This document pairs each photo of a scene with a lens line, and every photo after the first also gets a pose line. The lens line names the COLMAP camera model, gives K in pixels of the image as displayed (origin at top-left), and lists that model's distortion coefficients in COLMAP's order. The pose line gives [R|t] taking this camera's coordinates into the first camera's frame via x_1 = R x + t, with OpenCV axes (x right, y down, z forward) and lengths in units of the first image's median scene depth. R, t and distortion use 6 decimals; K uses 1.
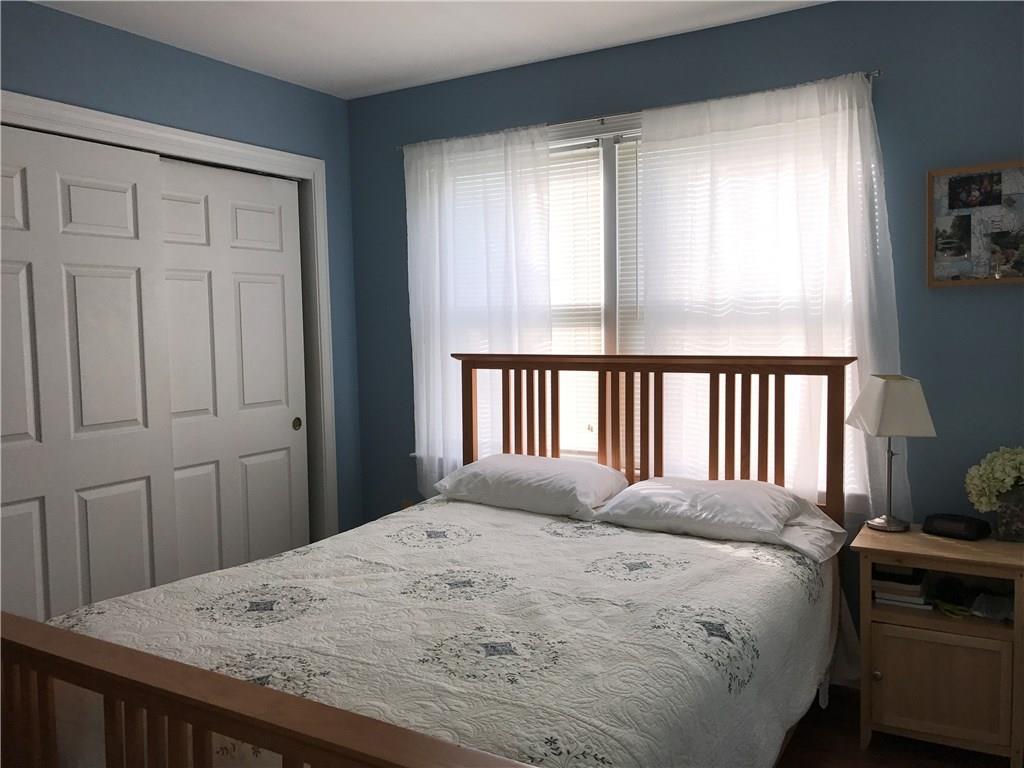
lens RADIAL K [[846.7, 0, 507.8], [0, 846.7, 382.6], [0, 0, 1]] dist [0.073225, -0.115330]
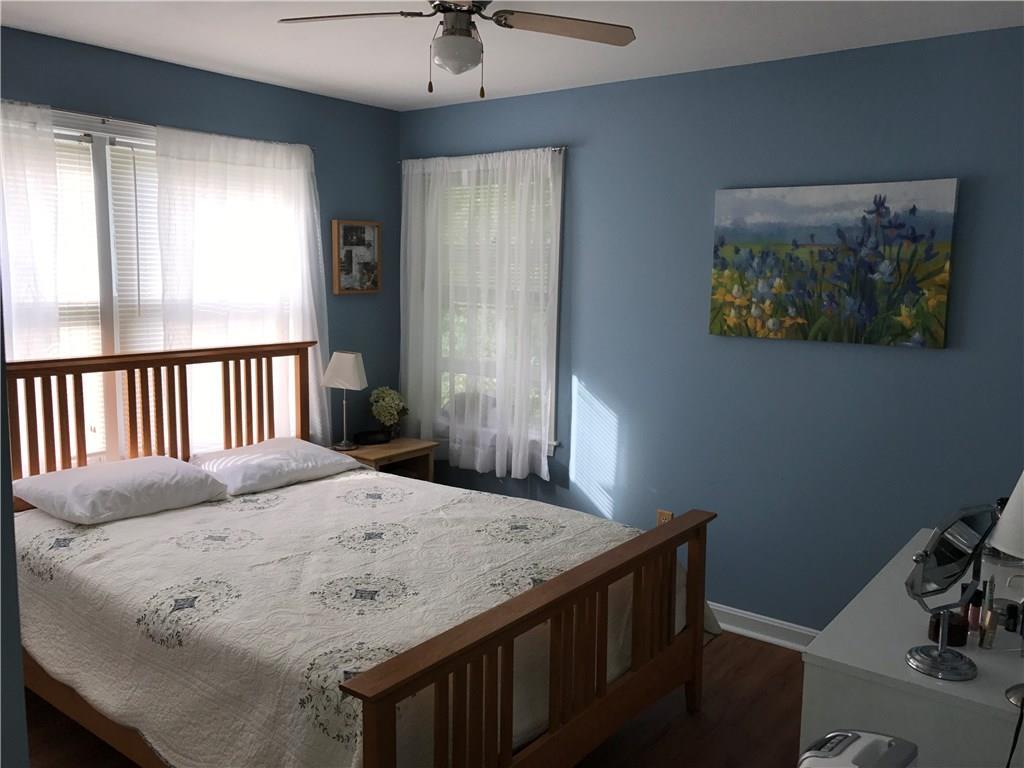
lens RADIAL K [[846.7, 0, 507.8], [0, 846.7, 382.6], [0, 0, 1]] dist [0.073225, -0.115330]
pose [[0.099206, -0.109561, 0.989017, -1.025514], [0.061555, 0.992692, 0.103794, -0.090760], [-0.993161, 0.050581, 0.105225, 0.521310]]
